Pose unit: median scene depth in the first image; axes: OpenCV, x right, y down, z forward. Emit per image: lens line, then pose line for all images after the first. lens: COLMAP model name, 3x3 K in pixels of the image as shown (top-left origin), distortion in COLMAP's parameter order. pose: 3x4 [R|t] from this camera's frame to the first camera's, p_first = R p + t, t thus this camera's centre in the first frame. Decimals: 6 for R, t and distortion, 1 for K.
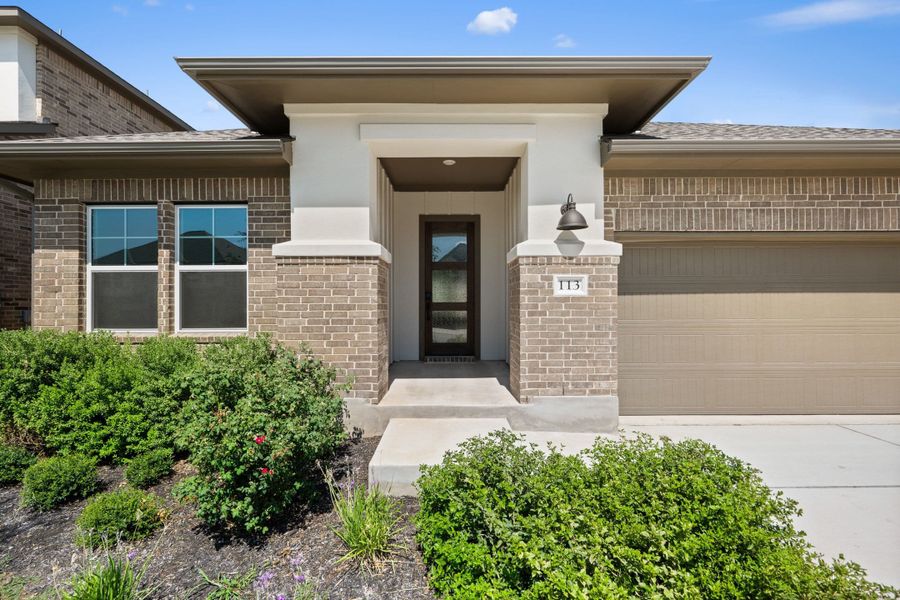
lens RADIAL K [[357.0, 0, 450.2], [0, 357.0, 304.6], [0, 0, 1]] dist [0.000034, -0.000036]
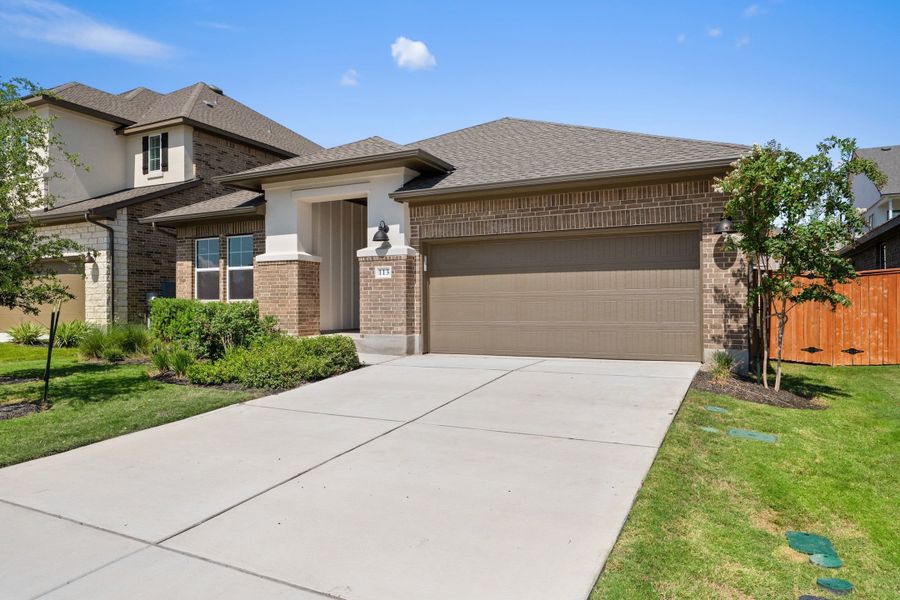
lens RADIAL K [[409.0, 0, 449.0], [0, 409.0, 303.2], [0, 0, 1]] dist [-0.001114, -0.005205]
pose [[0.935814, 0.000447, -0.352494, 1.284049], [0.006408, 0.999812, 0.018279, 0.060536], [0.352436, -0.019364, 0.935636, -0.746804]]
